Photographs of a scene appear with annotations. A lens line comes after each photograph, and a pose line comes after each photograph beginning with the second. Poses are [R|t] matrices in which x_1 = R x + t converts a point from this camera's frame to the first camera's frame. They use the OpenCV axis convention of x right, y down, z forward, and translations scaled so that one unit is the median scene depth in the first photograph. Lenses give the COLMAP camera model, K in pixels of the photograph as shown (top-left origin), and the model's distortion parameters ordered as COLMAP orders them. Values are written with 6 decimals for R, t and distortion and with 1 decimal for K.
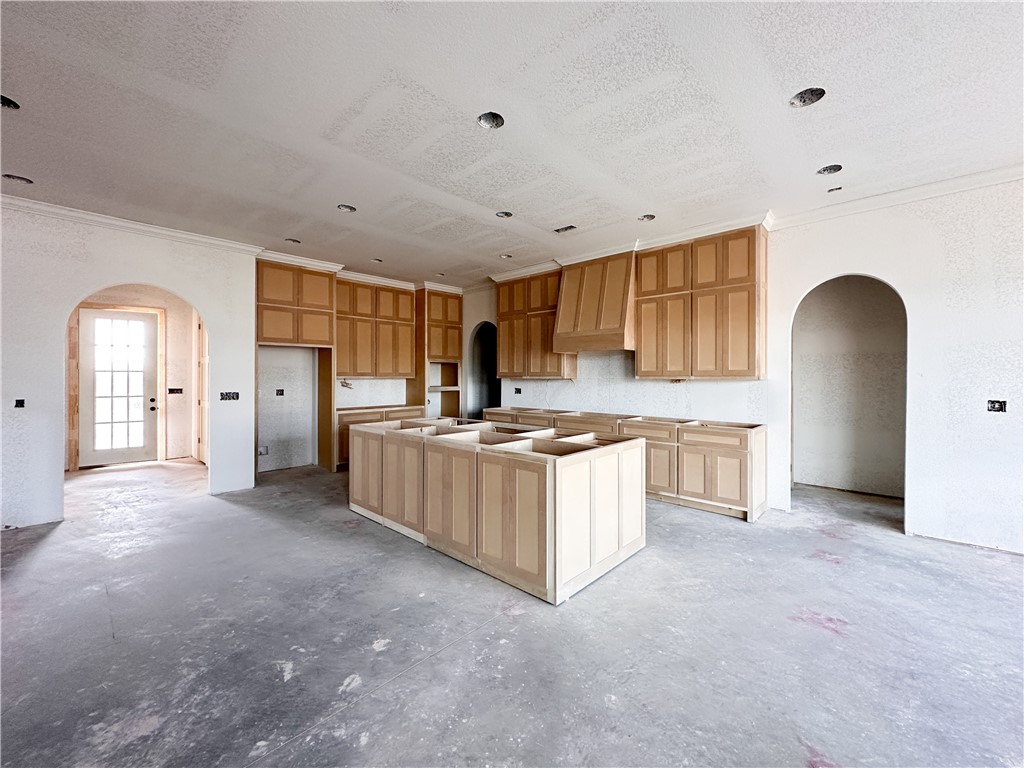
lens RADIAL K [[410.4, 0, 512.6], [0, 410.4, 380.3], [0, 0, 1]] dist [0.002545, -0.000086]
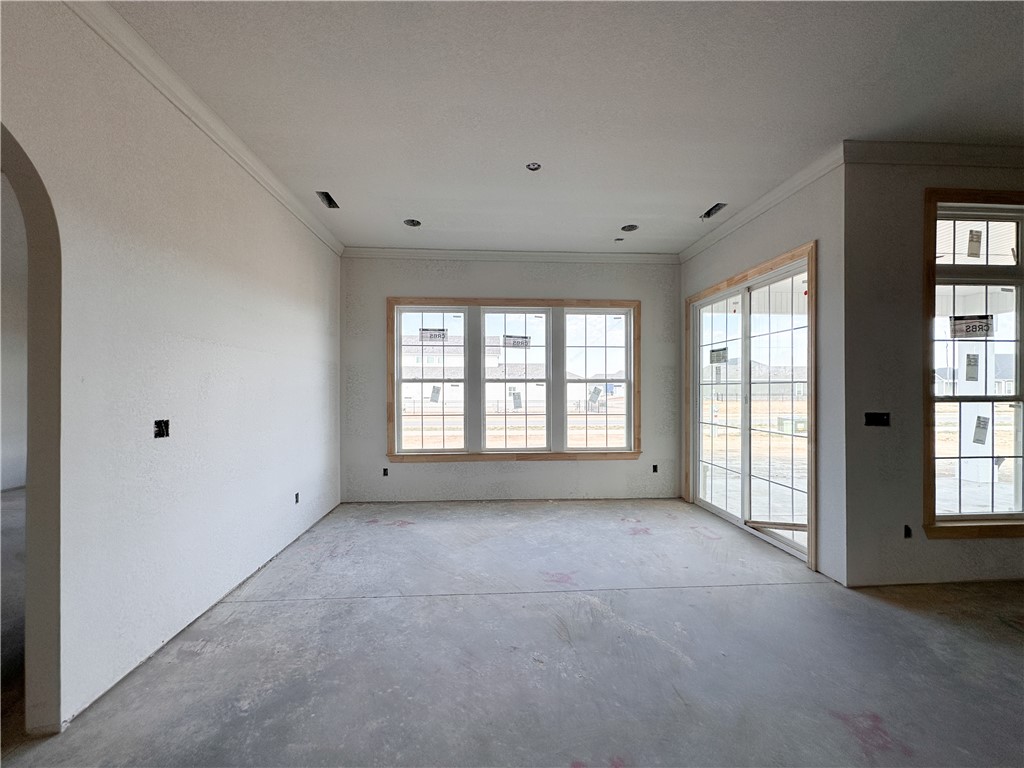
lens RADIAL K [[410.4, 0, 506.1], [0, 410.4, 388.6], [0, 0, 1]] dist [0.002545, -0.000086]
pose [[-0.729759, 0.000241, 0.683704, 0.344757], [0.002709, 0.999993, 0.002539, -0.001961], [-0.683699, 0.003705, -0.729755, 1.188249]]
